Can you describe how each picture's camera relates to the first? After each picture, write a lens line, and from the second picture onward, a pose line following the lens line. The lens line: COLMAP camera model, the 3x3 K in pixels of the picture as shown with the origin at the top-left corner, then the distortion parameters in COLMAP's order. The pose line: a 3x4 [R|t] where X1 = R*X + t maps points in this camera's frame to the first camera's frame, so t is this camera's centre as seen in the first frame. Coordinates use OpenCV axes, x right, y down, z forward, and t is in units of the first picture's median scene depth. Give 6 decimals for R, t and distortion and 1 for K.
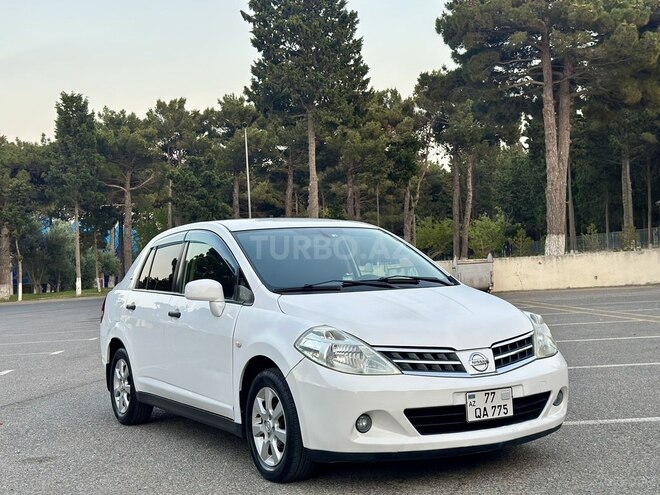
lens RADIAL K [[918.0, 0, 333.5], [0, 918.0, 249.1], [0, 0, 1]] dist [0.123688, 0.000000]
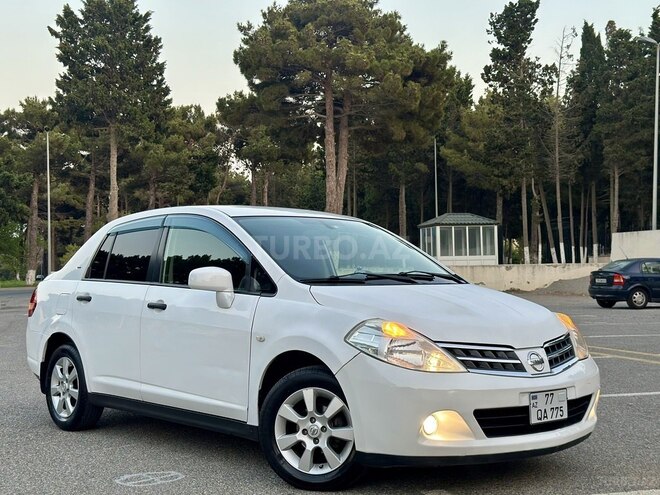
lens RADIAL K [[918.0, 0, 335.7], [0, 918.0, 260.0], [0, 0, 1]] dist [0.123688, 0.000000]
pose [[0.976836, 0.038485, 0.210499, 0.006797], [-0.039227, 0.999230, -0.000652, -0.002646], [-0.210362, -0.007620, 0.977594, -0.115730]]
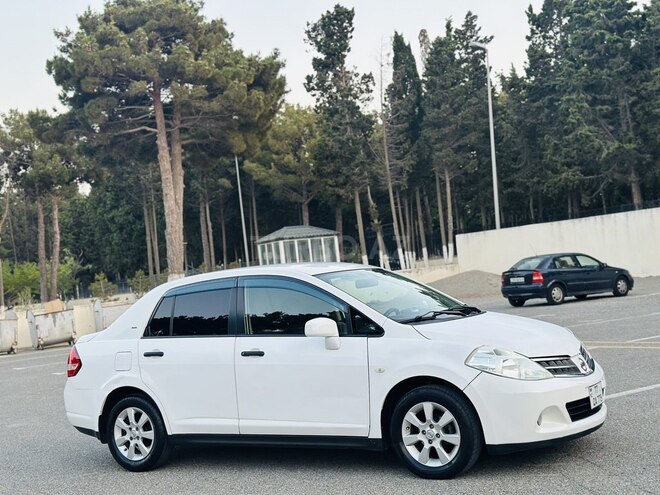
lens RADIAL K [[918.0, 0, 336.2], [0, 918.0, 249.2], [0, 0, 1]] dist [0.123688, 0.000000]
pose [[0.874316, -0.025586, 0.484682, -0.111297], [0.046901, 0.998390, -0.031901, -0.002480], [-0.483086, 0.050623, 0.874108, -0.001296]]
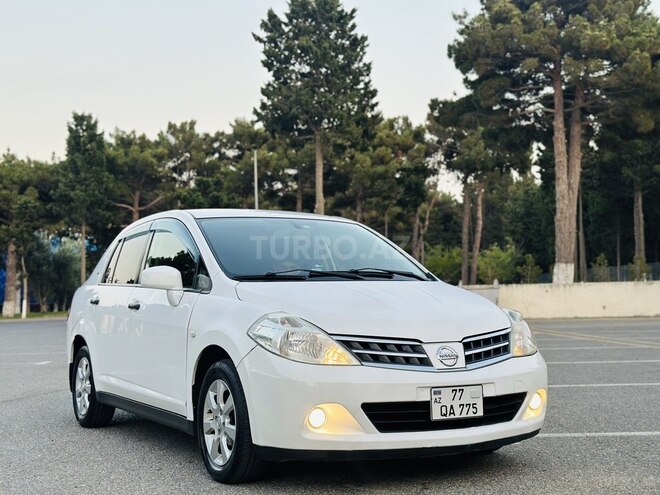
lens RADIAL K [[918.0, 0, 331.4], [0, 918.0, 251.5], [0, 0, 1]] dist [0.123688, 0.000000]
pose [[0.999556, 0.025474, -0.015428, 0.007559], [-0.025913, 0.999244, -0.028965, 0.006717], [0.014679, 0.029352, 0.999461, 0.011232]]
